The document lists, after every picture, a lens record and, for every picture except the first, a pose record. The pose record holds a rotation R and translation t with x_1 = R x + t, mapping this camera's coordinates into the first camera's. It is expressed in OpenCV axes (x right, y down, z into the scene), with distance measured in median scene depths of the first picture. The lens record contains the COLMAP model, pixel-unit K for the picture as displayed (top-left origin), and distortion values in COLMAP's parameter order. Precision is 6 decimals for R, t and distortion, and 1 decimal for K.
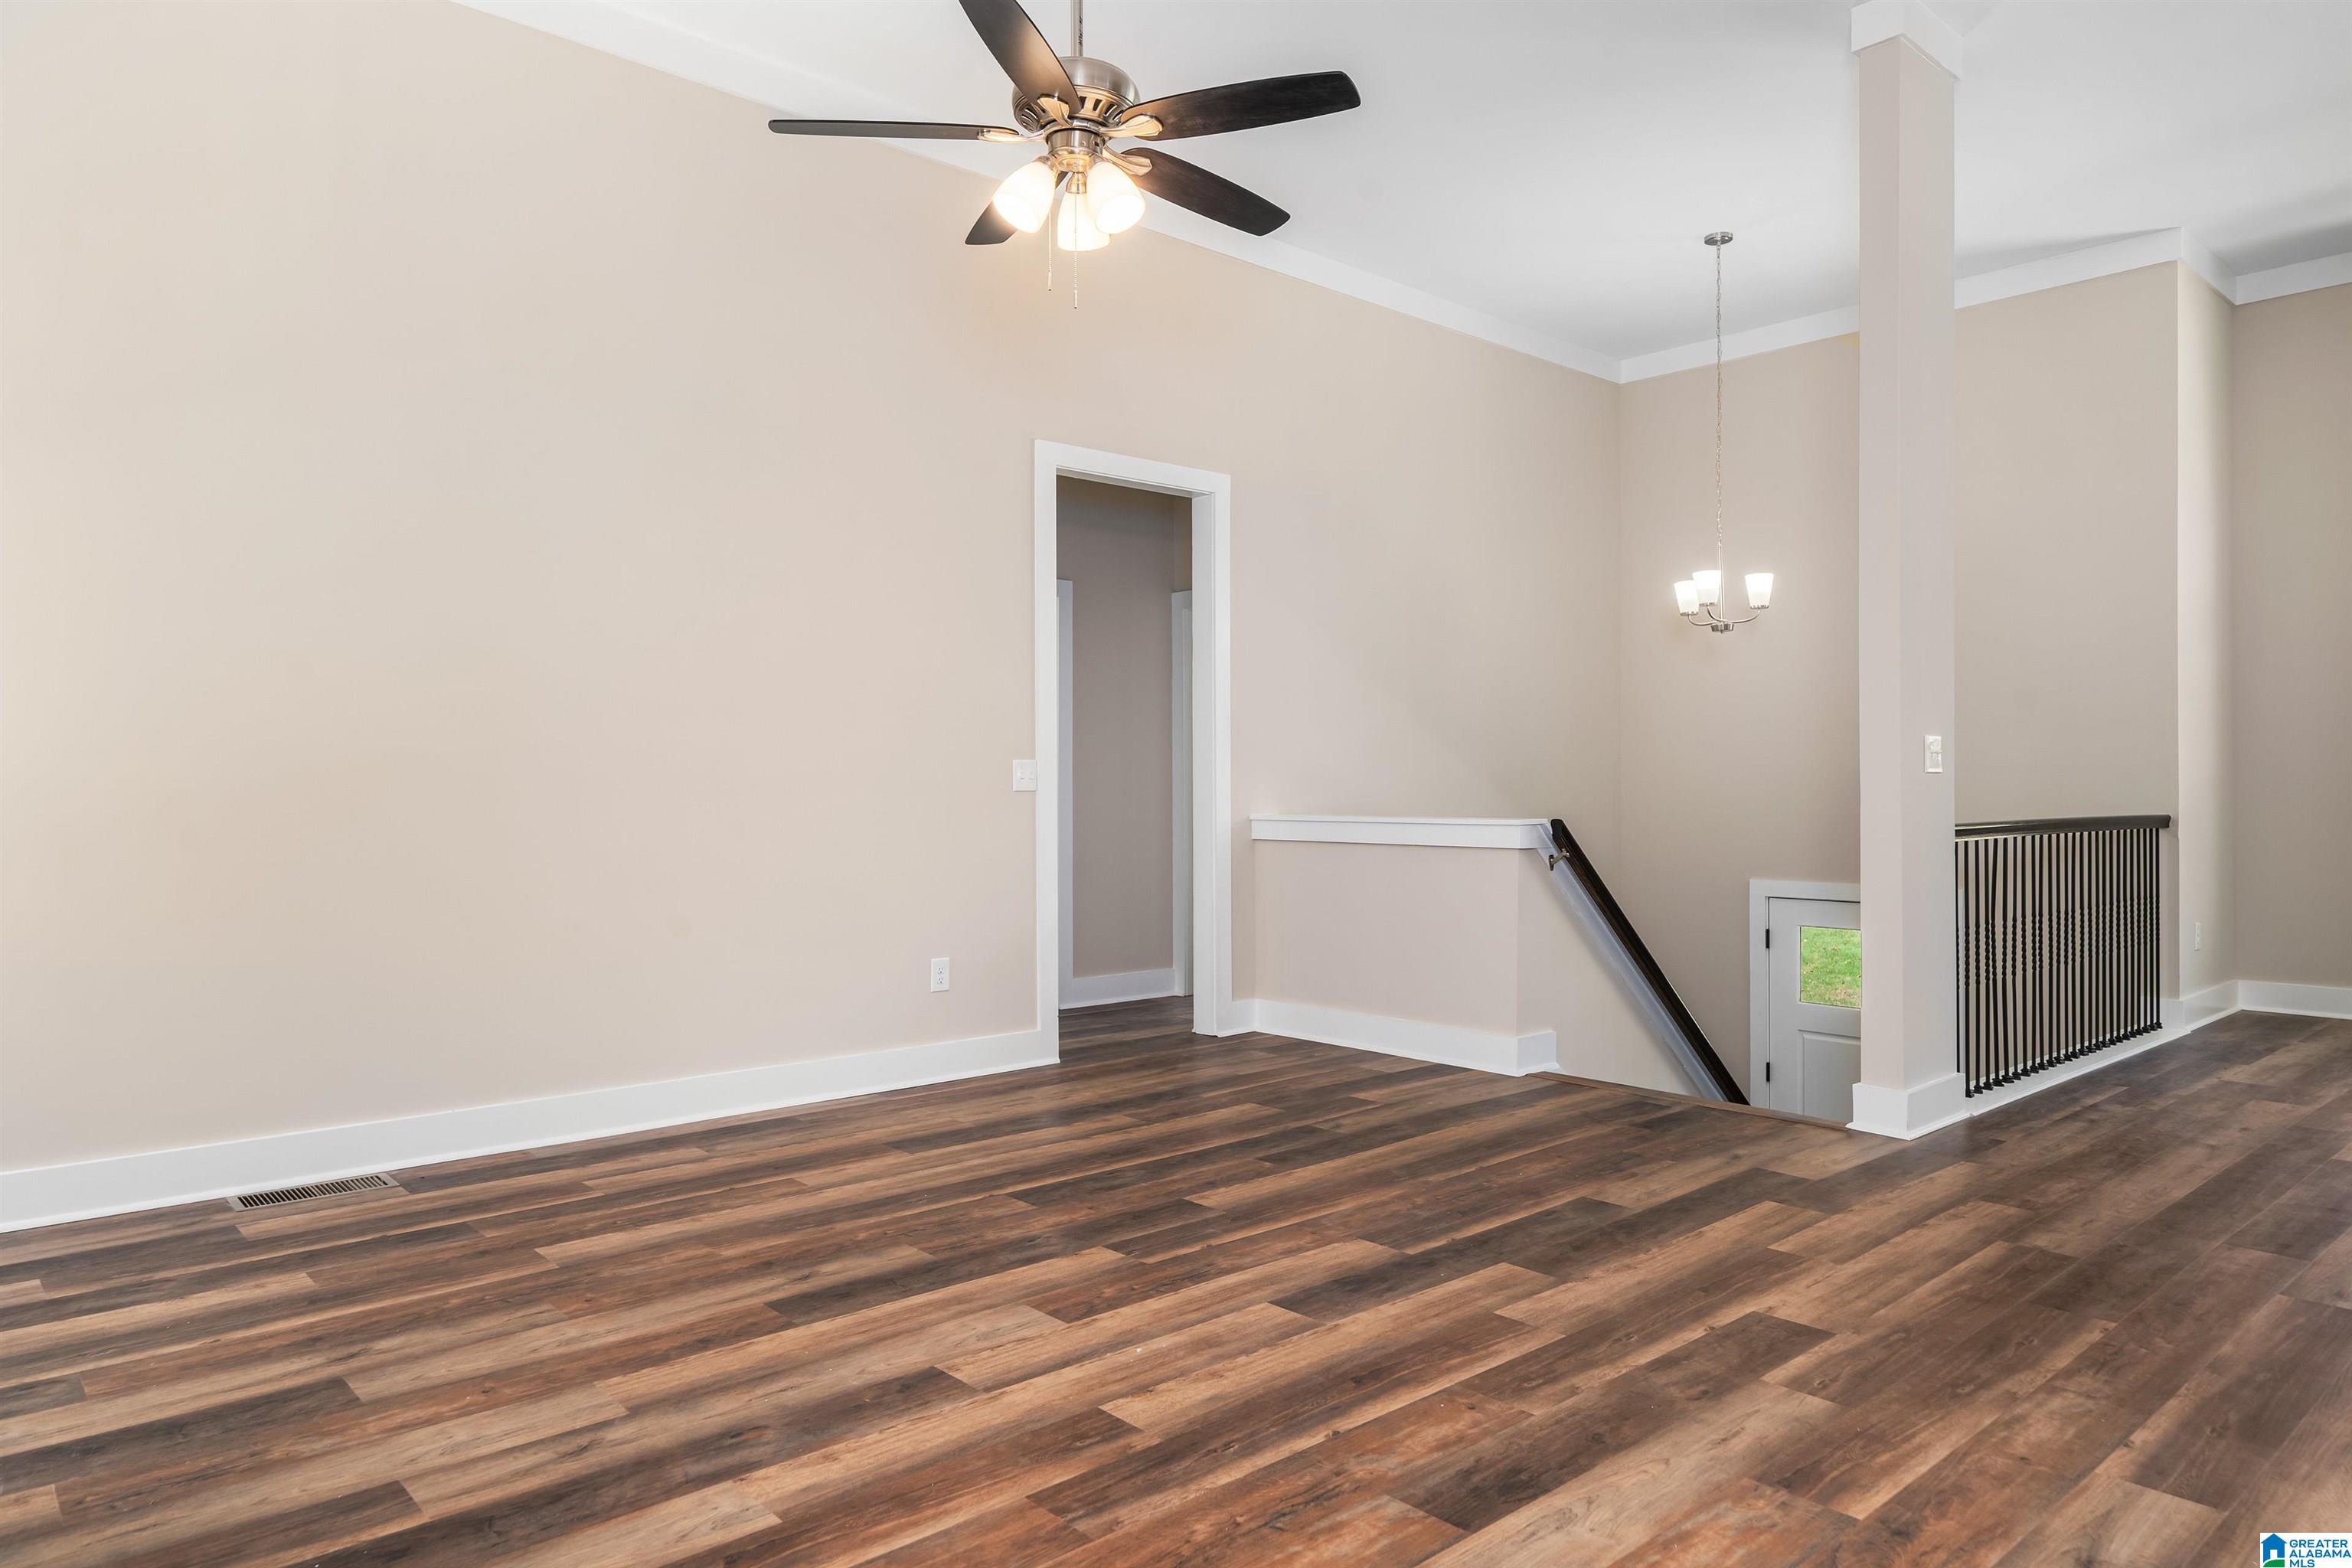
lens RADIAL K [[1479.4, 0, 1169.3], [0, 1479.4, 770.5], [0, 0, 1]] dist [-0.000118, -0.002456]
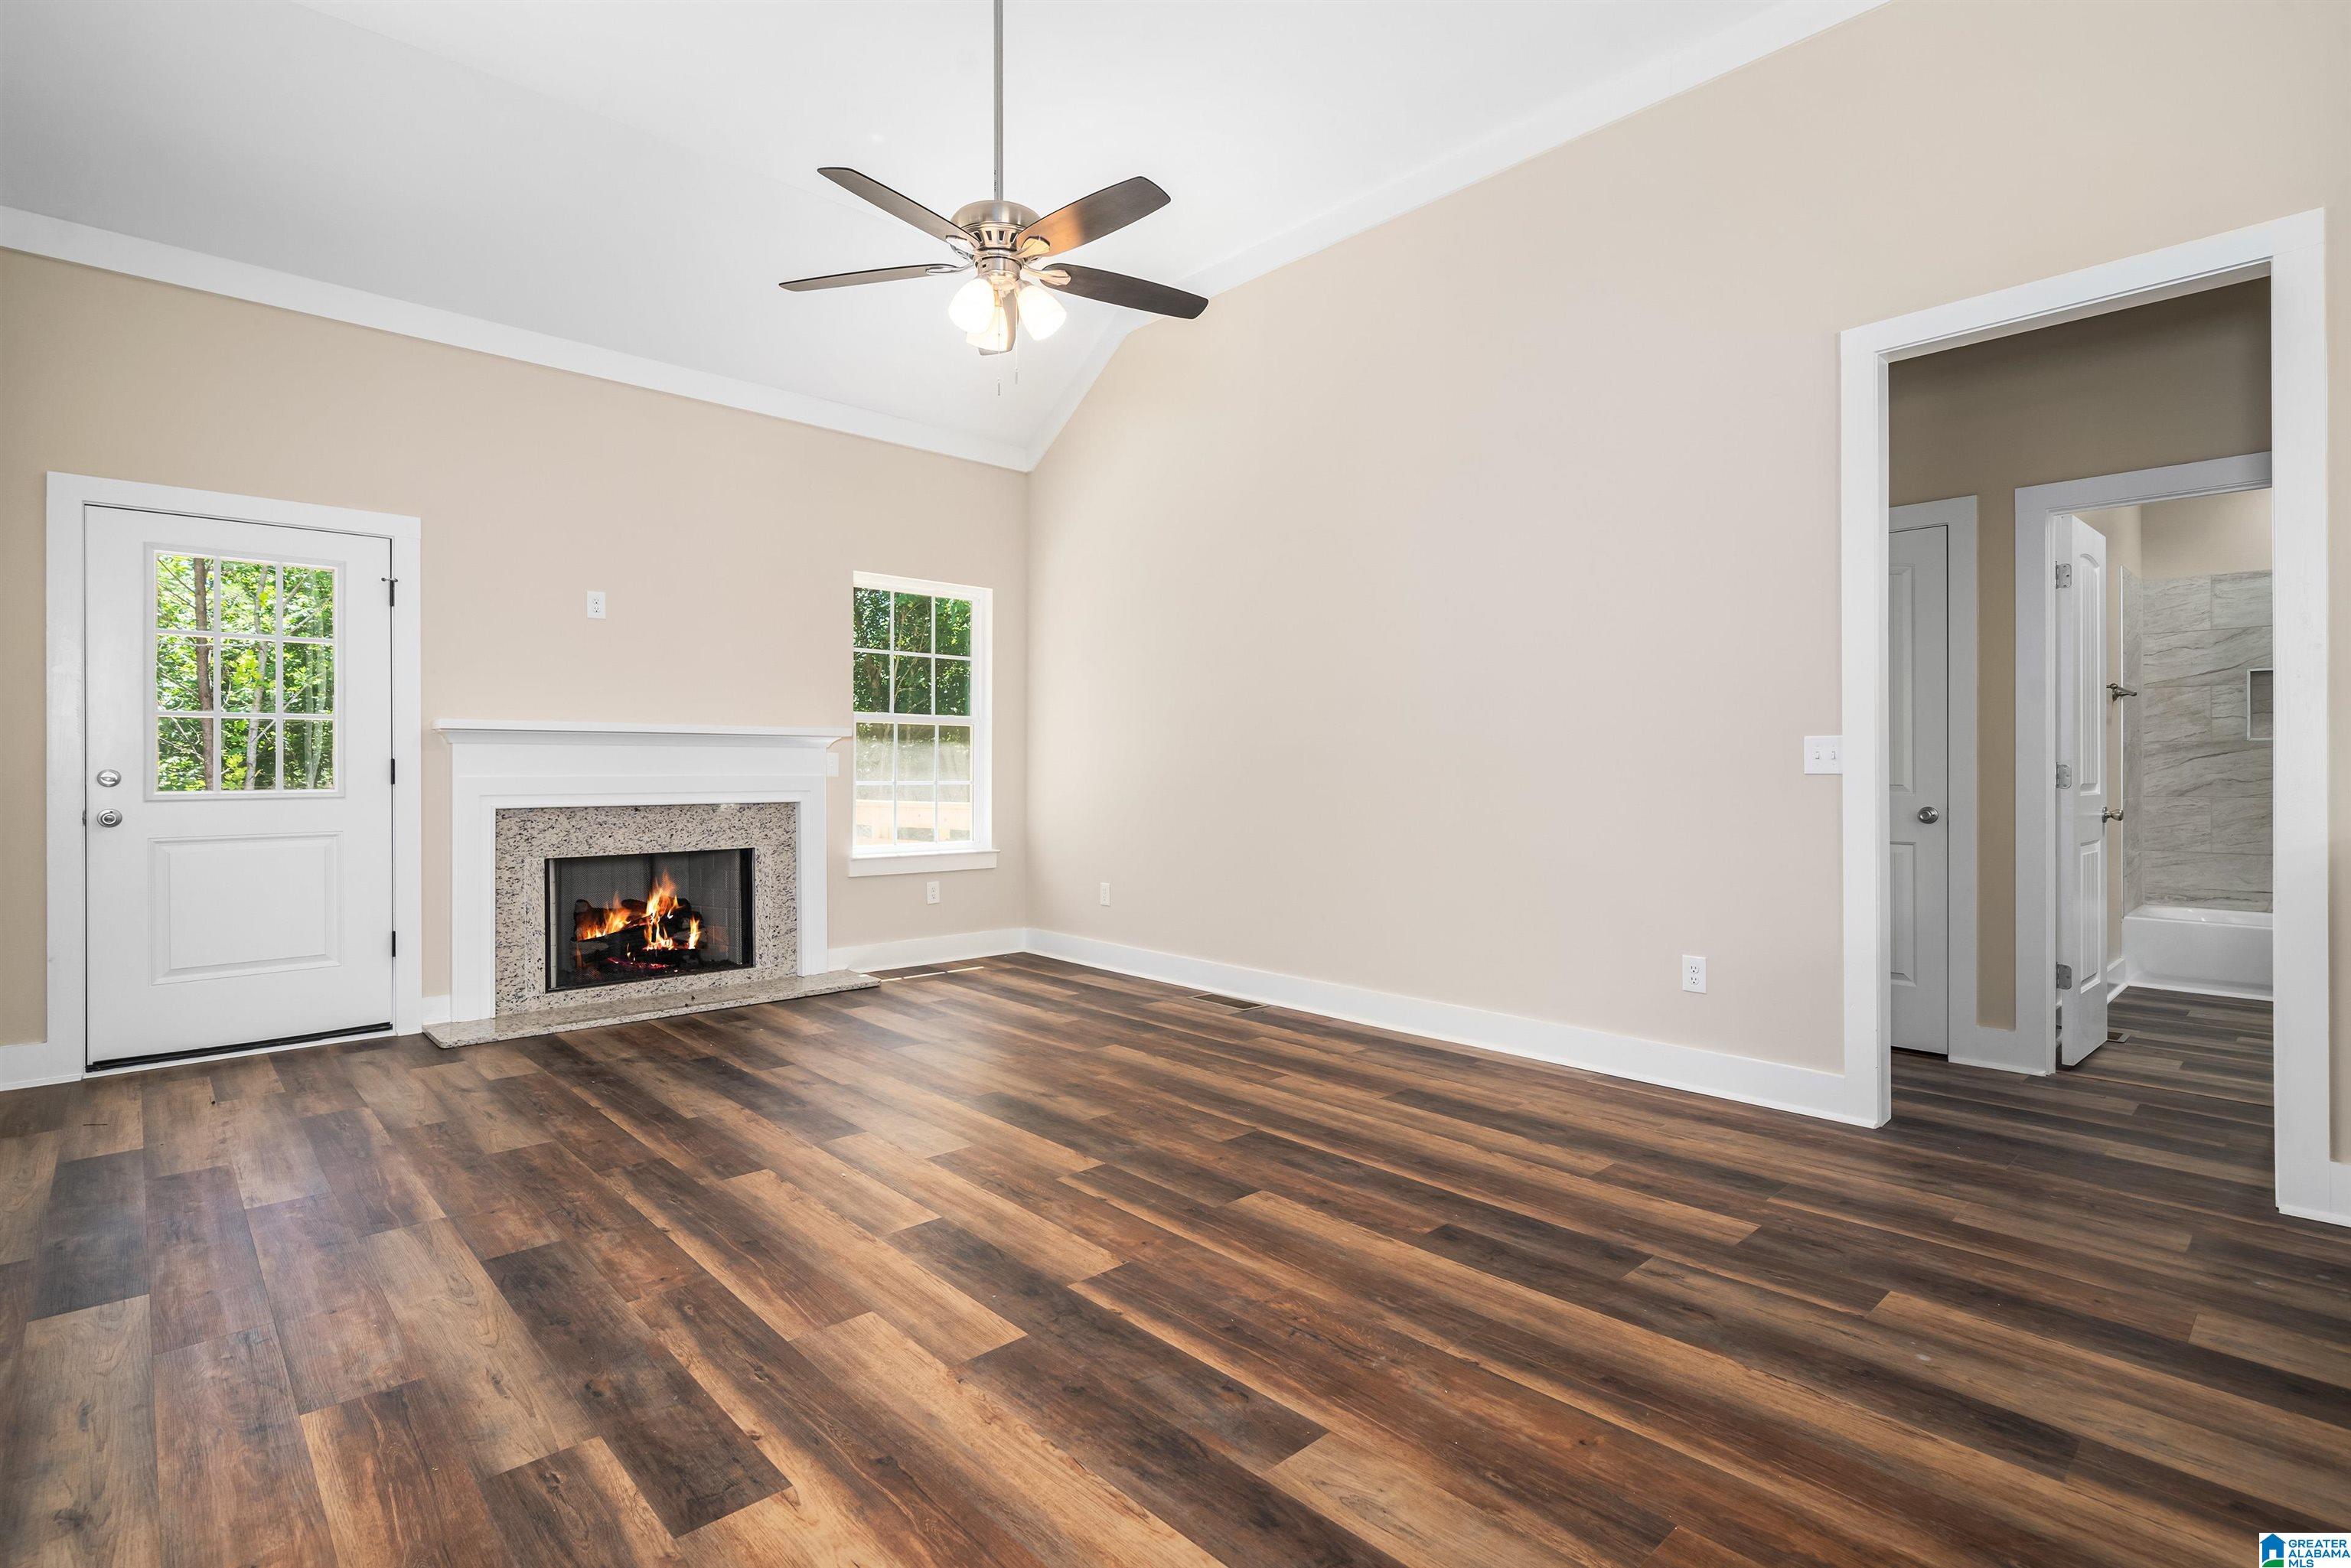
lens RADIAL K [[1131.8, 0, 1169.8], [0, 1131.8, 752.3], [0, 0, 1]] dist [-0.005824, 0.001871]
pose [[0.016654, -0.012124, -0.999788, 0.924243], [0.008524, 0.999892, -0.011984, 0.011375], [0.999825, -0.008323, 0.016756, 1.136174]]
